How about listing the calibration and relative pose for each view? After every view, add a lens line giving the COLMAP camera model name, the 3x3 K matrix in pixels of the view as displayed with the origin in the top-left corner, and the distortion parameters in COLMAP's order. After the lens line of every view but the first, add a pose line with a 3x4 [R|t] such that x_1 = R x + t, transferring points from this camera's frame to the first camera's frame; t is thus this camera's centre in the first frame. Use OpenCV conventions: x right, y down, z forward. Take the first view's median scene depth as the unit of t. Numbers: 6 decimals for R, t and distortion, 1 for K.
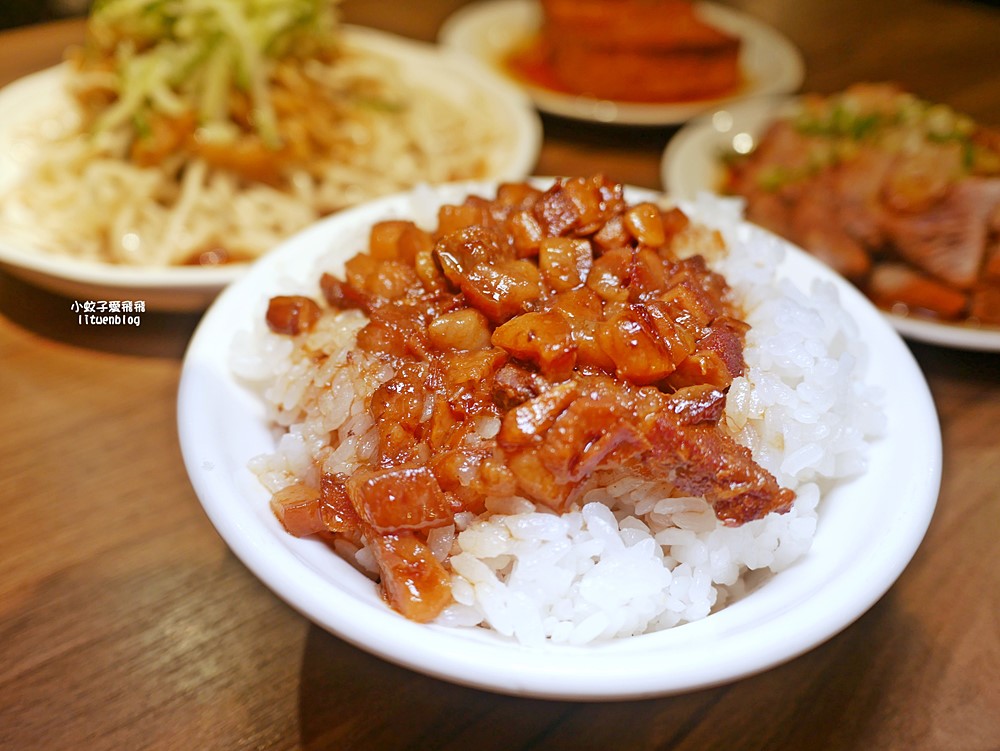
lens RADIAL K [[828.0, 0, 502.2], [0, 828.0, 379.7], [0, 0, 1]] dist [-0.071516, 0.028389]
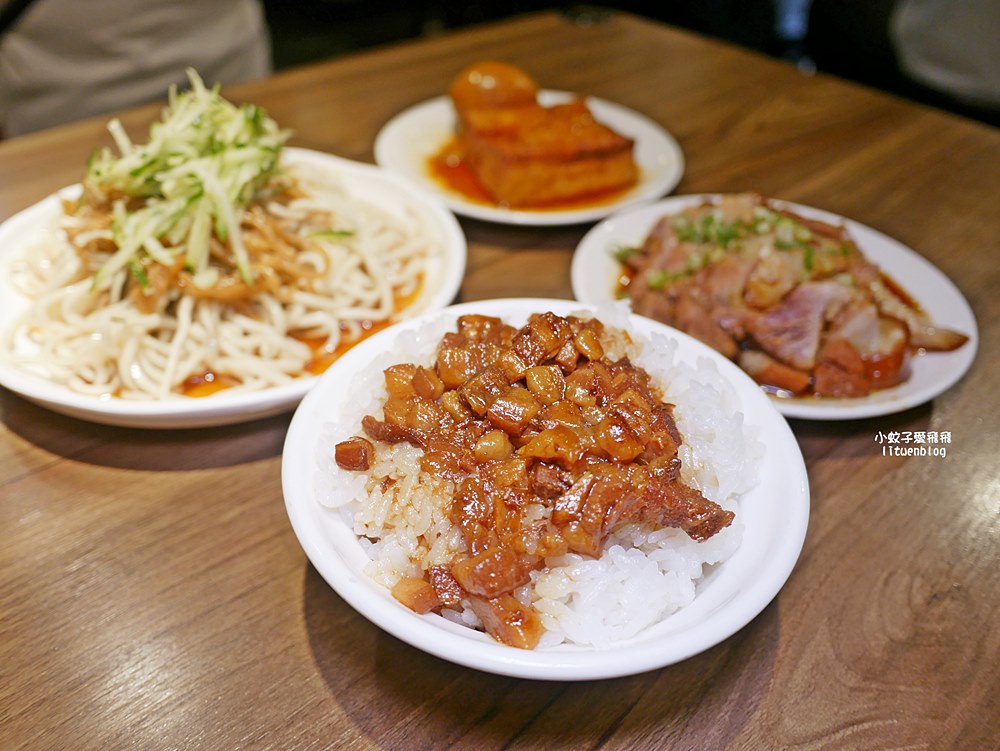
lens RADIAL K [[828.0, 0, 499.2], [0, 828.0, 368.8], [0, 0, 1]] dist [-0.071516, 0.028389]
pose [[0.960719, -0.174577, 0.215738, -0.346560], [0.181596, 0.983287, -0.012994, -0.182606], [-0.209864, 0.051660, 0.976365, -0.442229]]
